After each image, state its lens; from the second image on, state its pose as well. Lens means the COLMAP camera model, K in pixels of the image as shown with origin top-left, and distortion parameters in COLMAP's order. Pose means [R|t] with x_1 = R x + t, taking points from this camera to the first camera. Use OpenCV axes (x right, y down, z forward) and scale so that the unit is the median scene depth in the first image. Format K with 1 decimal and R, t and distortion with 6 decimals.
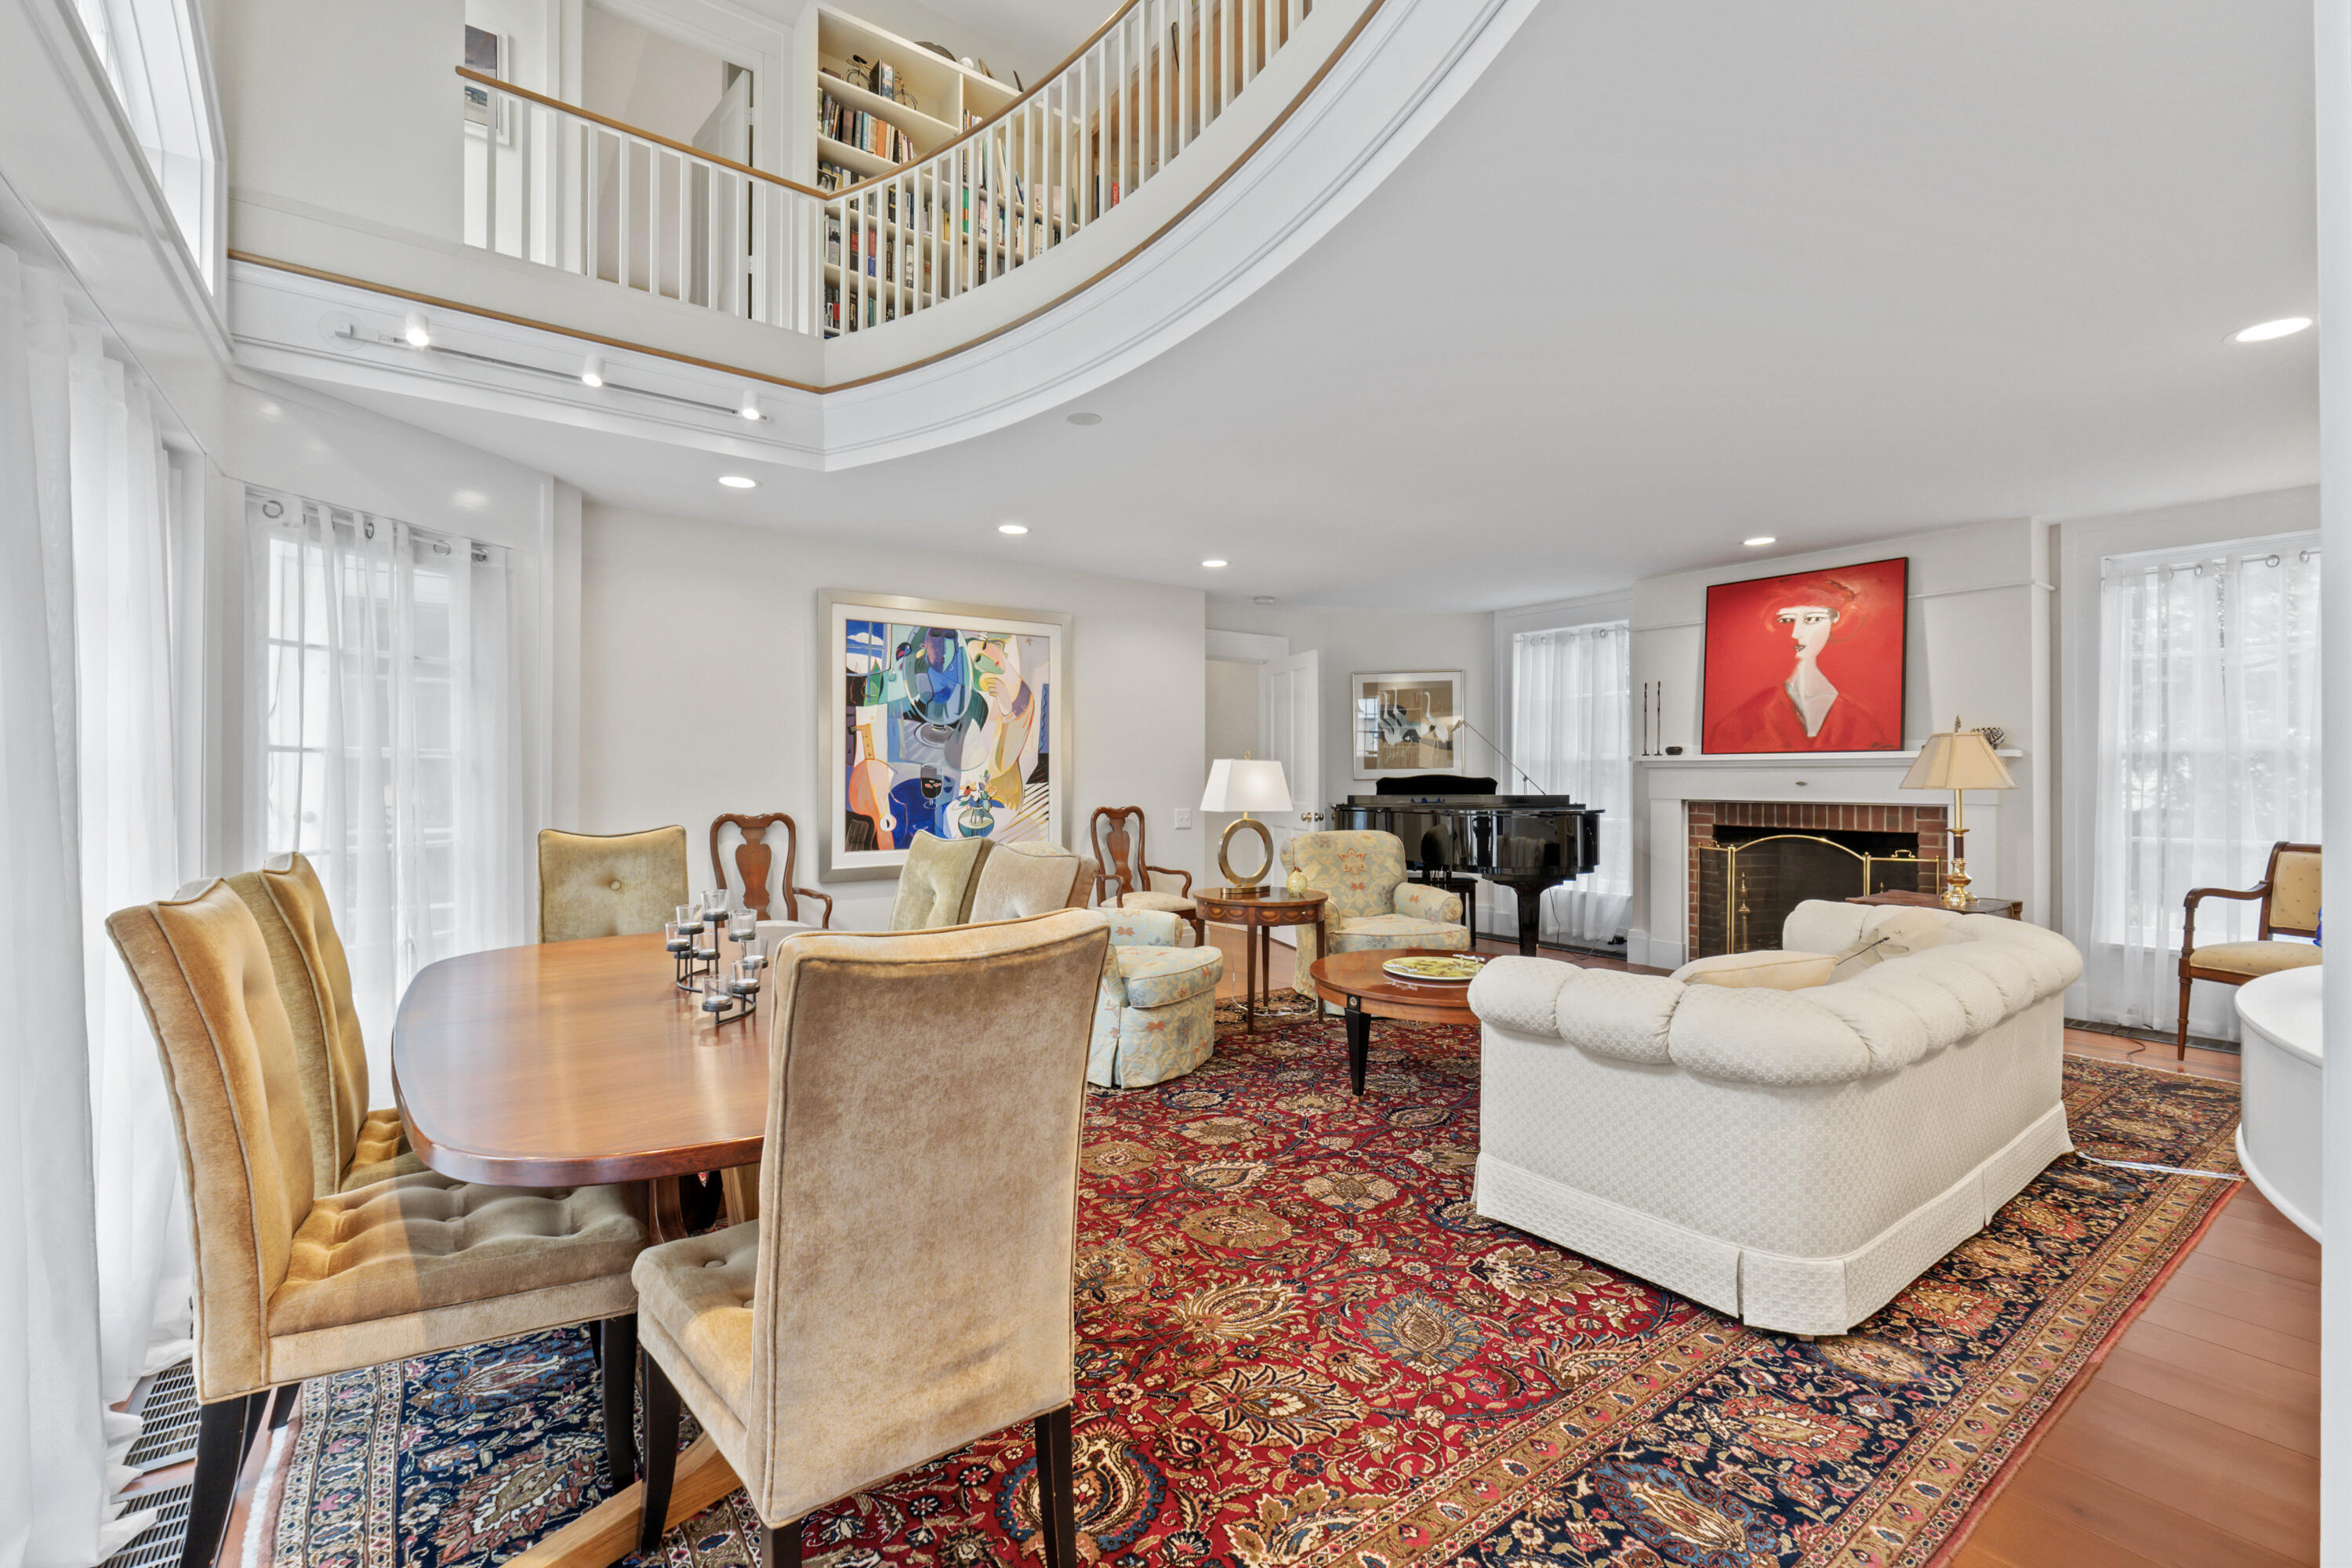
lens RADIAL K [[1000.7, 0, 1158.0], [0, 1000.7, 782.9], [0, 0, 1]] dist [-0.009768, 0.000897]
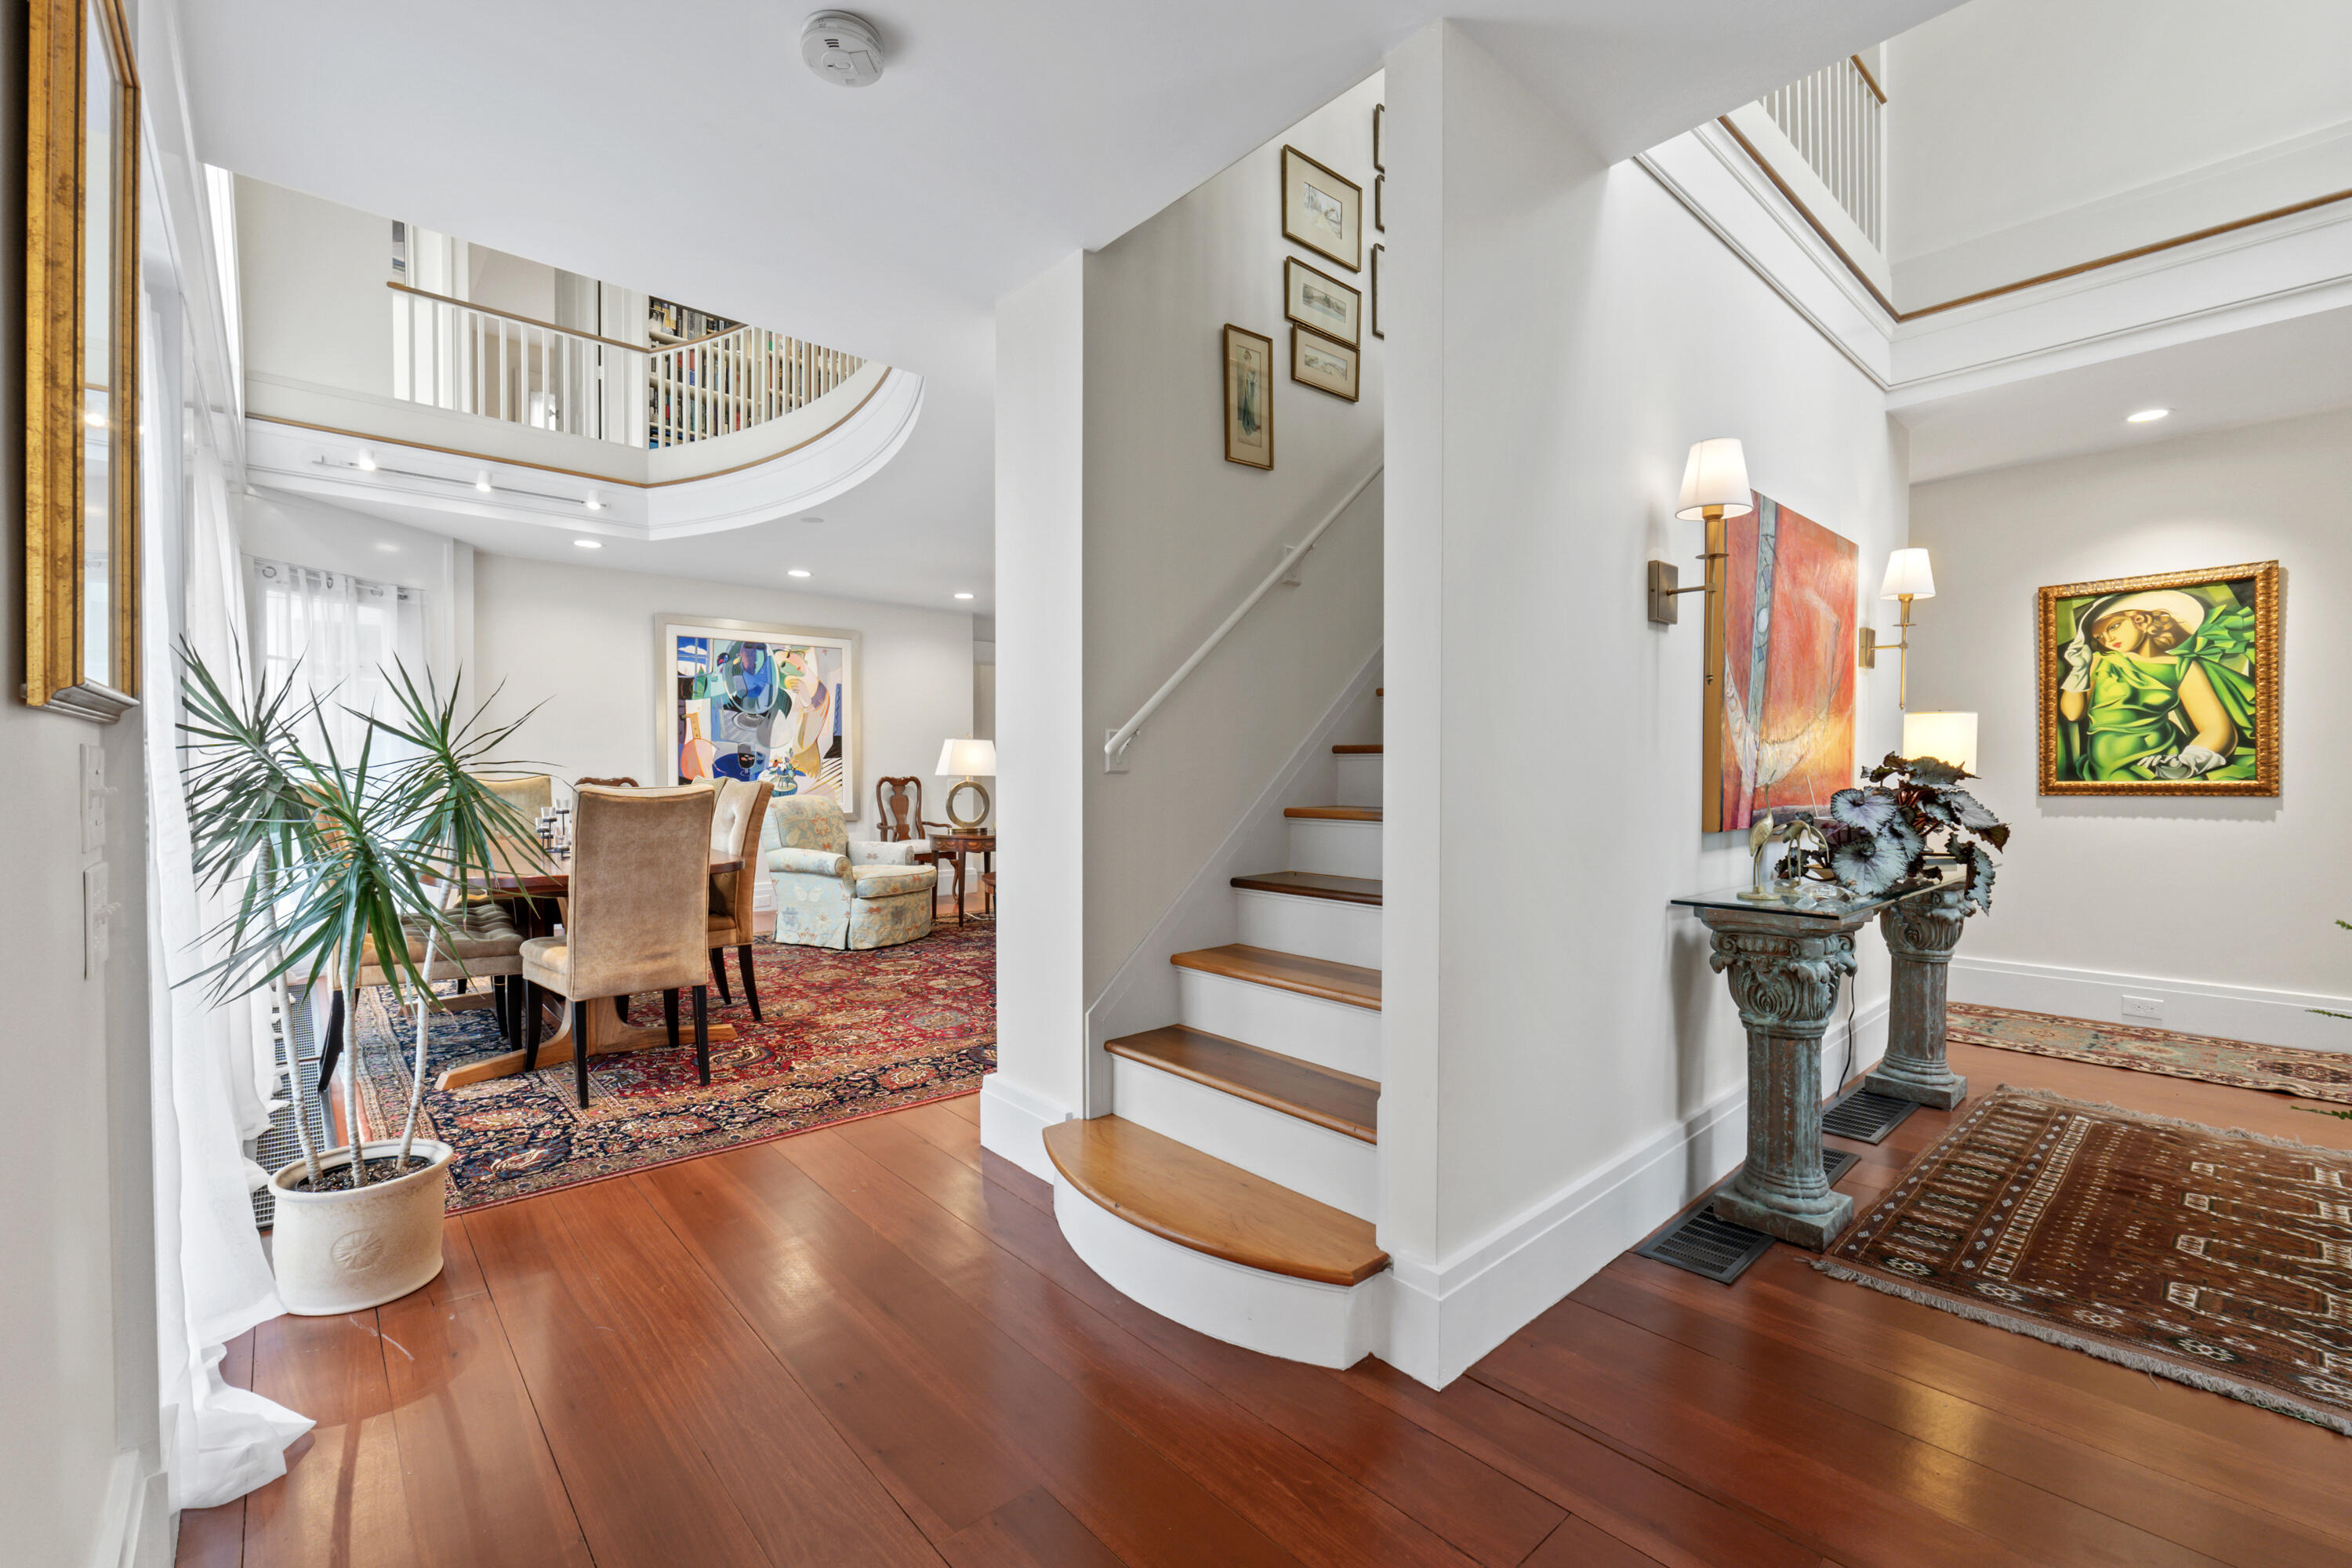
lens RADIAL K [[1000.7, 0, 1156.9], [0, 1000.7, 797.2], [0, 0, 1]] dist [-0.009768, 0.000897]
pose [[0.995885, -0.002225, 0.090593, 0.221285], [0.000295, 0.999773, 0.021311, 0.028104], [-0.090620, -0.021197, 0.995660, -0.430055]]
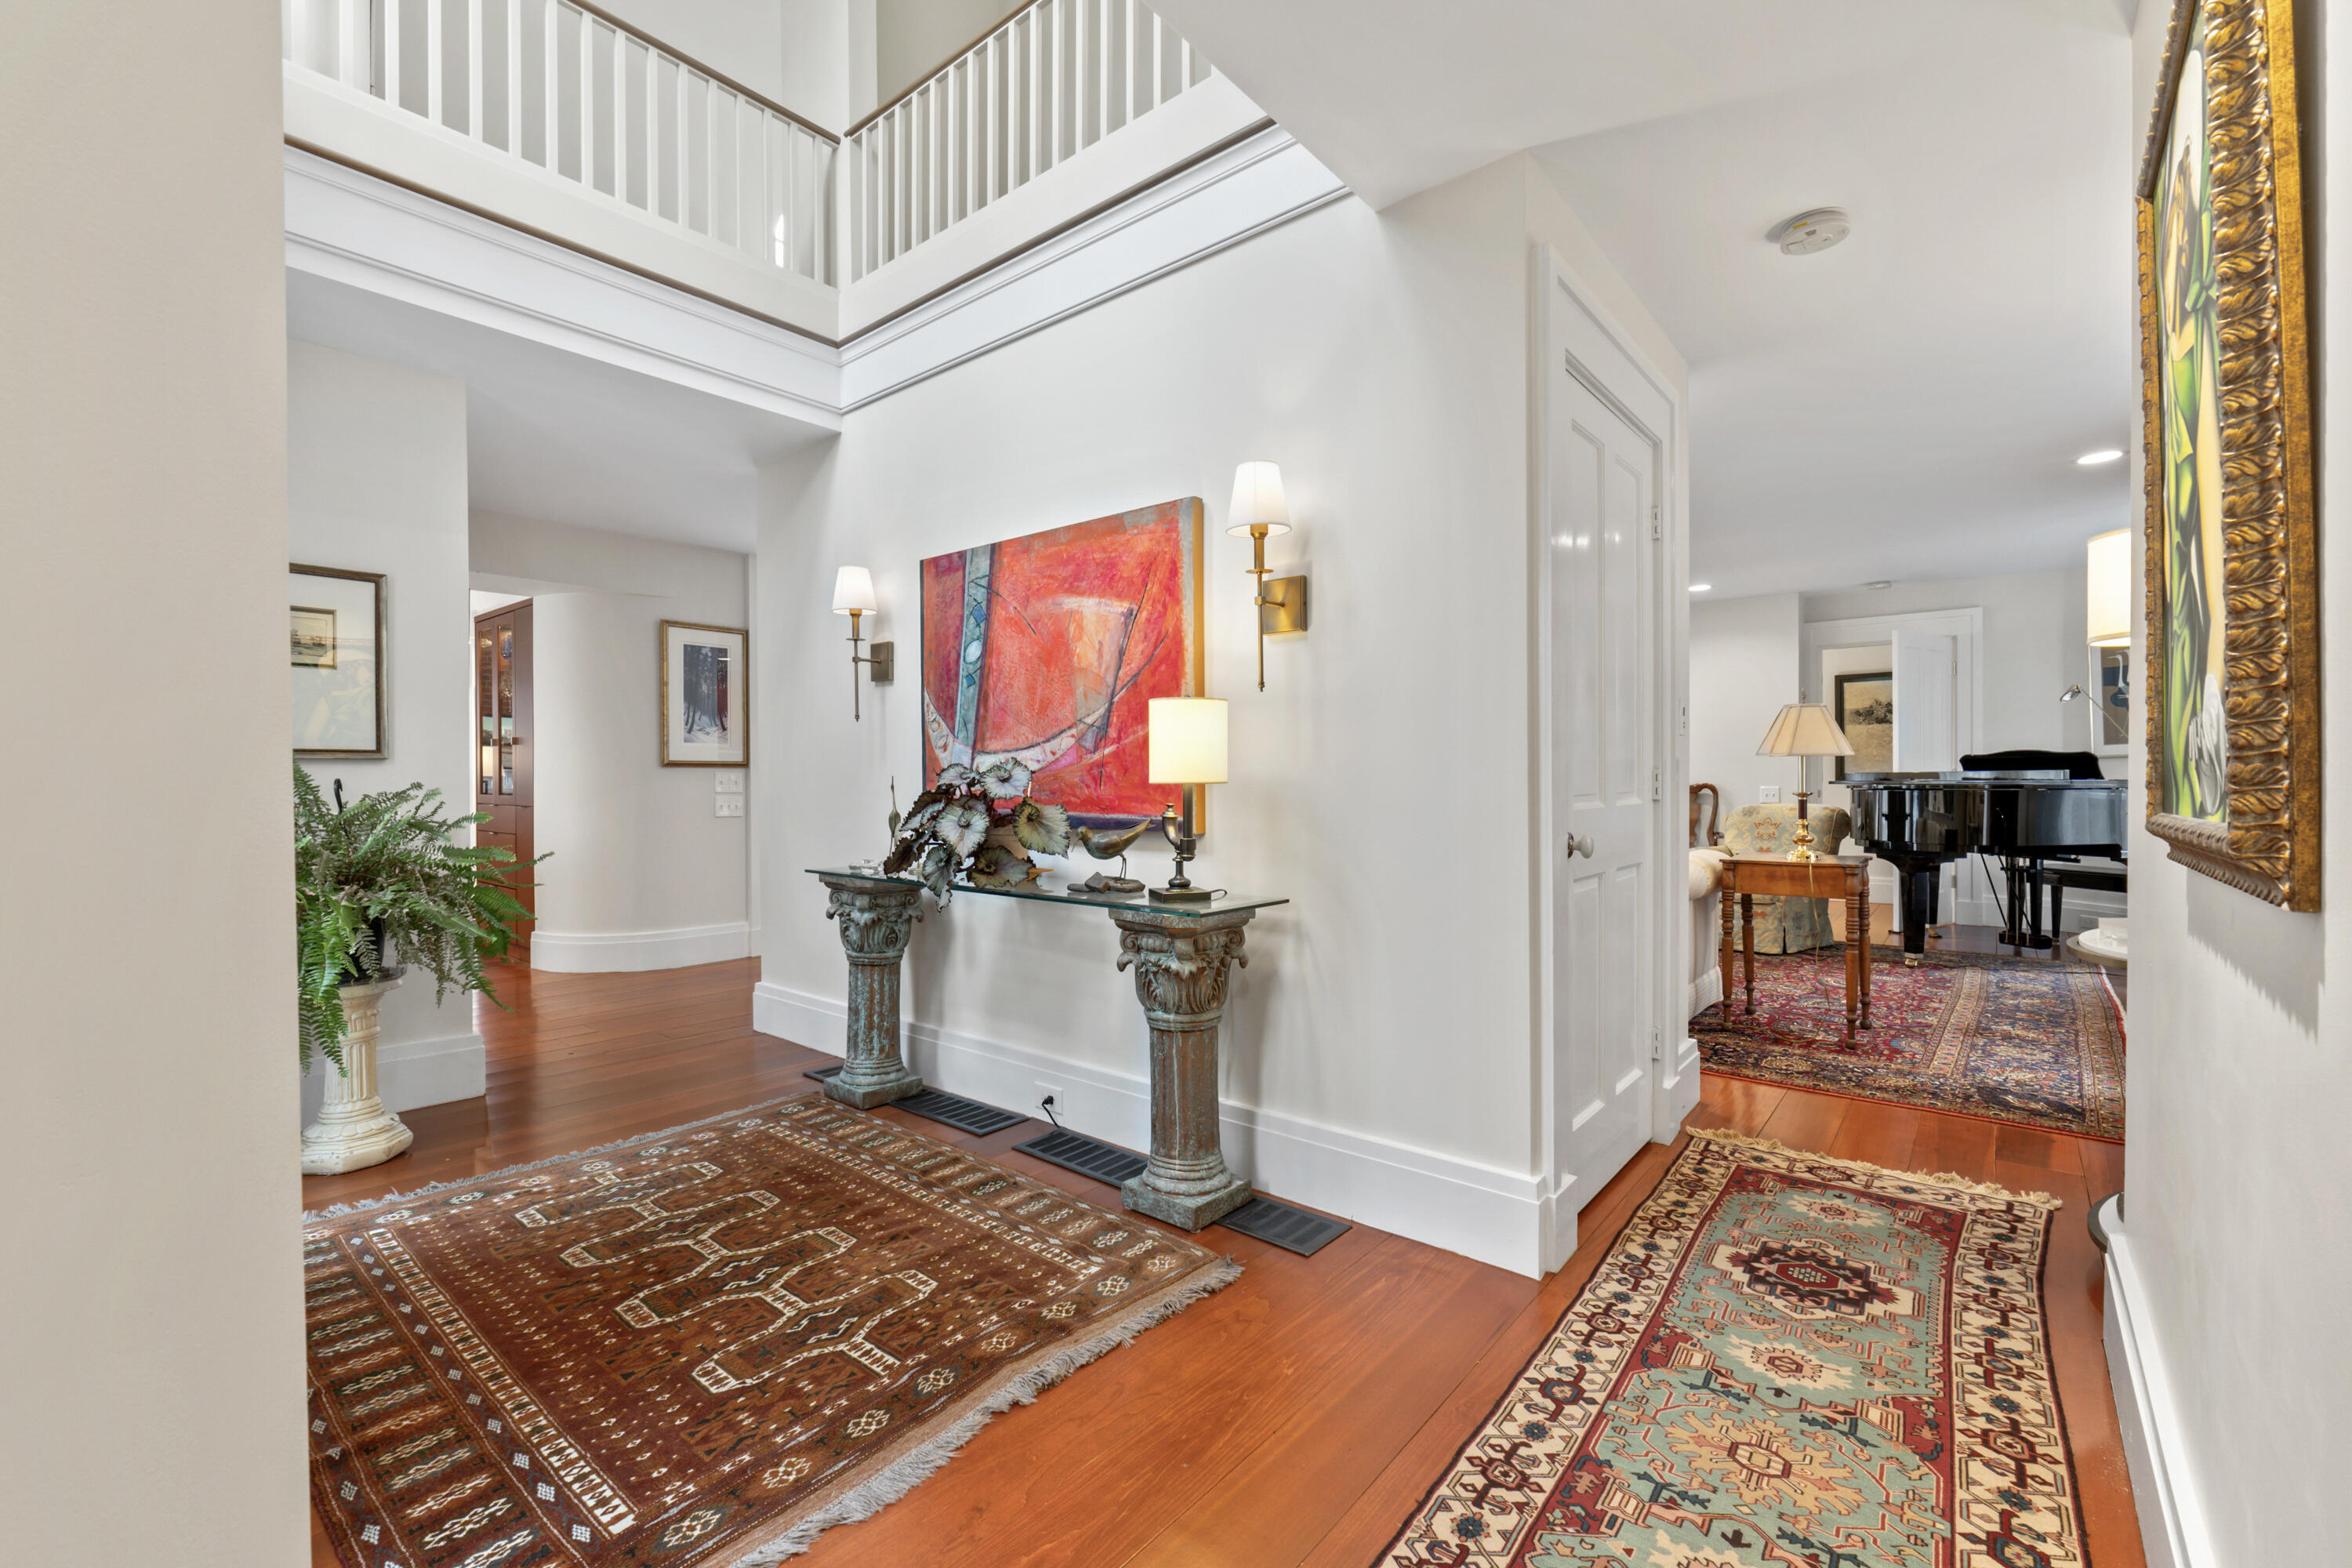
lens RADIAL K [[1000.7, 0, 1167.0], [0, 1000.7, 814.4], [0, 0, 1]] dist [-0.009768, 0.000897]
pose [[0.224078, 0.029300, -0.974131, 1.300322], [0.001311, 0.999538, 0.030366, 0.029783], [0.974570, -0.008081, 0.223936, 0.074457]]
